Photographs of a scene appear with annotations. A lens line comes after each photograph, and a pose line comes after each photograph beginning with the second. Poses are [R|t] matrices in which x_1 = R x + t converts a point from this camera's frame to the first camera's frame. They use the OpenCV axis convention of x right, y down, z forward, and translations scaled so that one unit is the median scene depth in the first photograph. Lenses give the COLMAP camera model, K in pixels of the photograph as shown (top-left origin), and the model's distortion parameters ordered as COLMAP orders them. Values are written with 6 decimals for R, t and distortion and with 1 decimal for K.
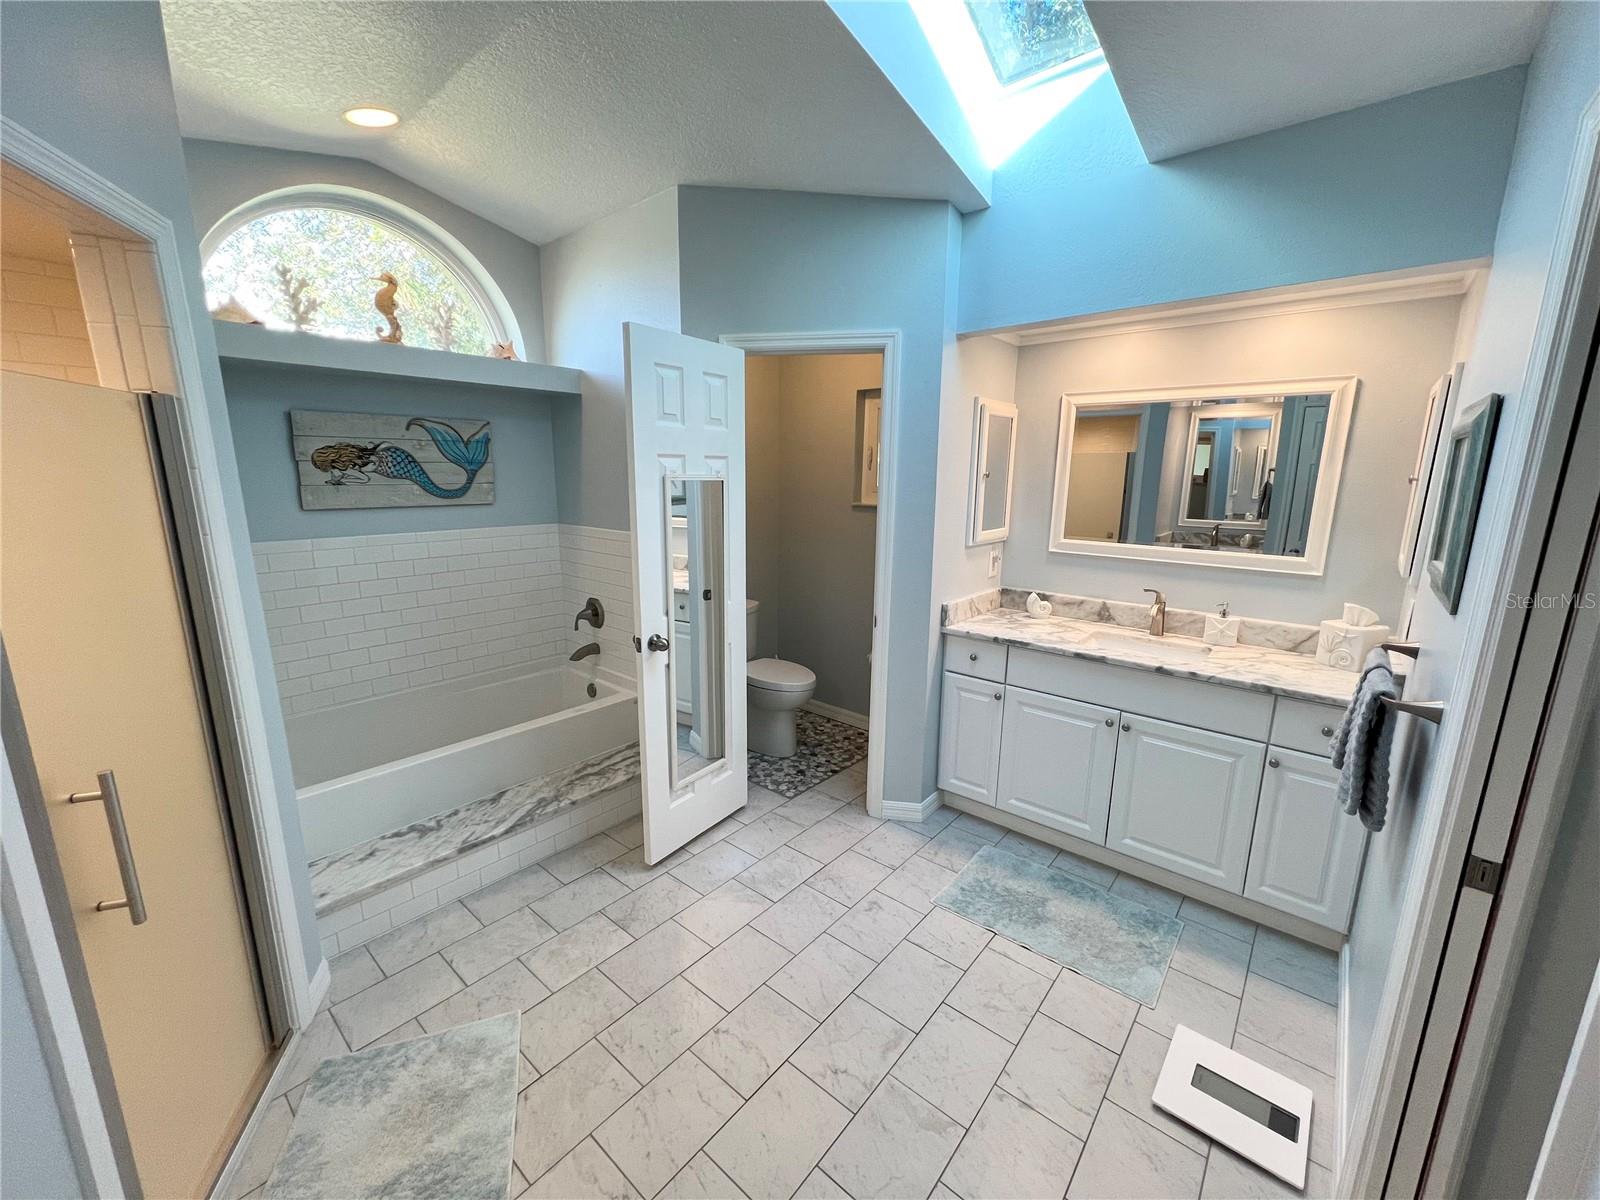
lens RADIAL K [[639.3, 0, 799.8], [0, 639.3, 601.8], [0, 0, 1]] dist [-0.002884, 0.000930]
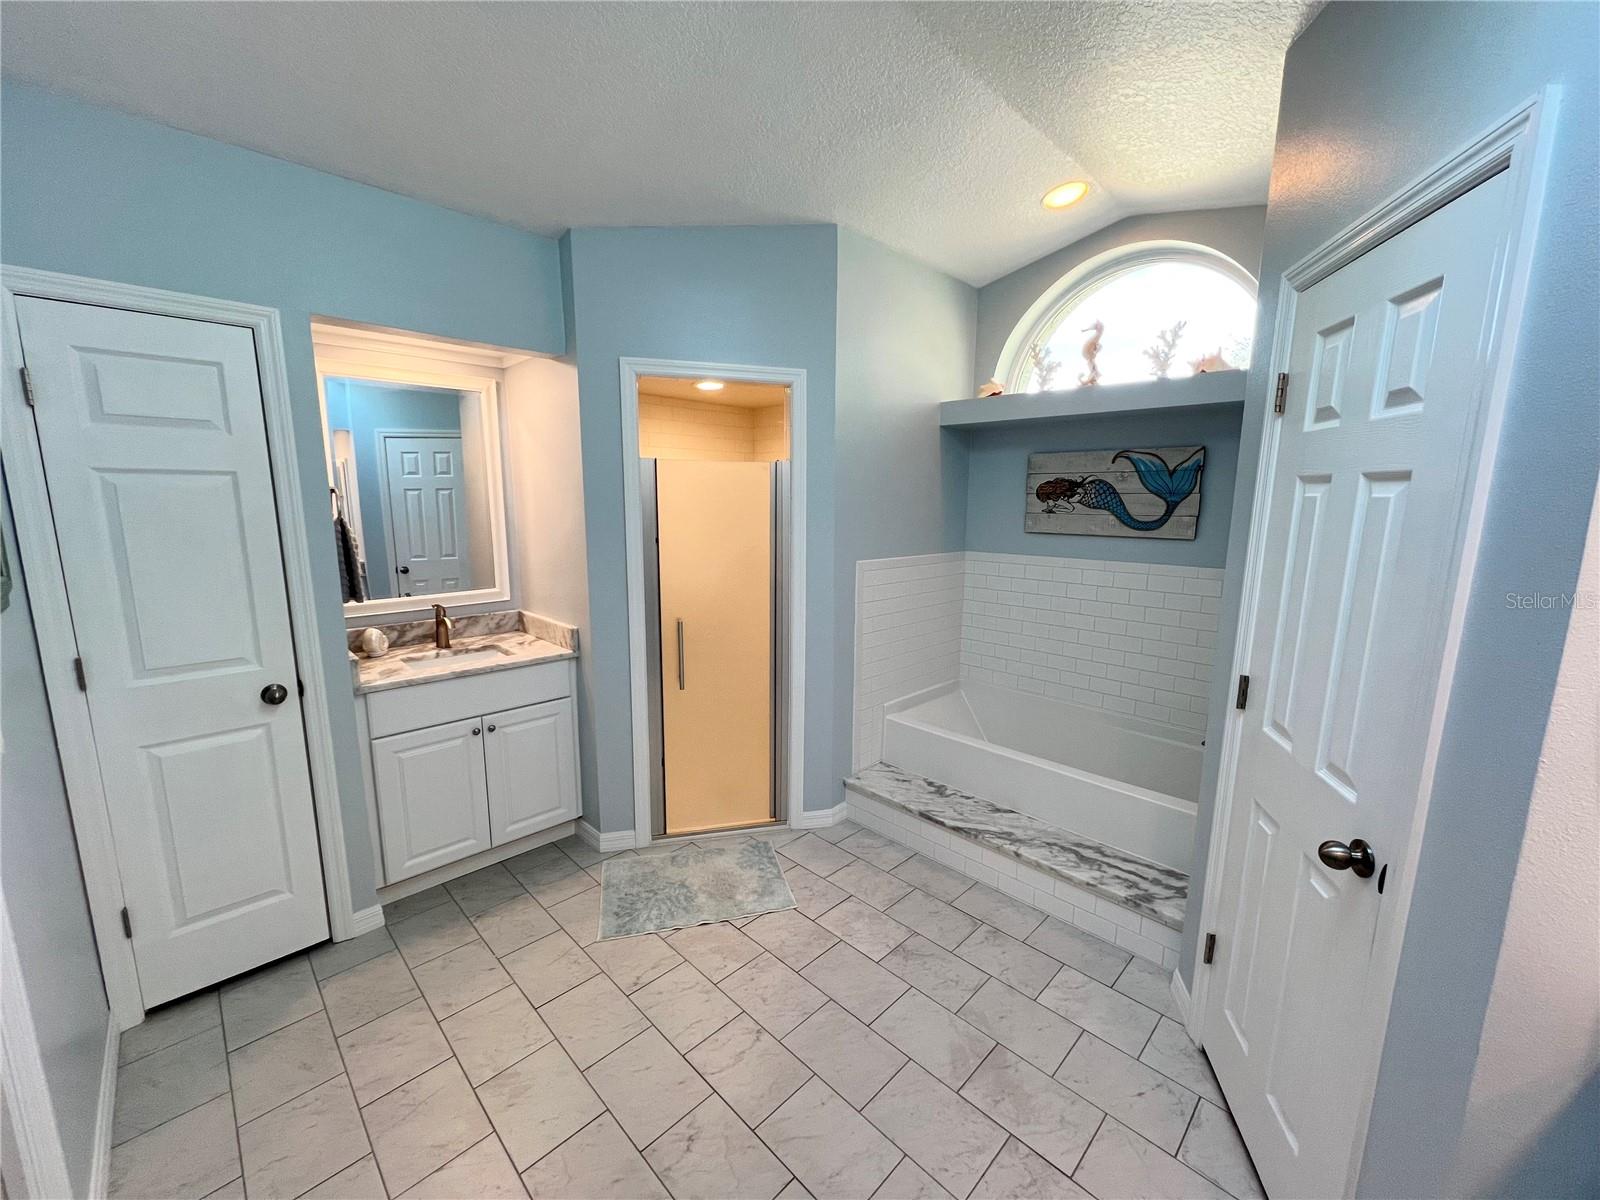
lens RADIAL K [[639.3, 0, 799.0], [0, 639.3, 602.0], [0, 0, 1]] dist [-0.002884, 0.000930]
pose [[-0.083766, 0.155290, -0.984311, 0.510995], [-0.209414, 0.962981, 0.169746, -0.125592], [0.974233, 0.220347, -0.048145, 0.628092]]
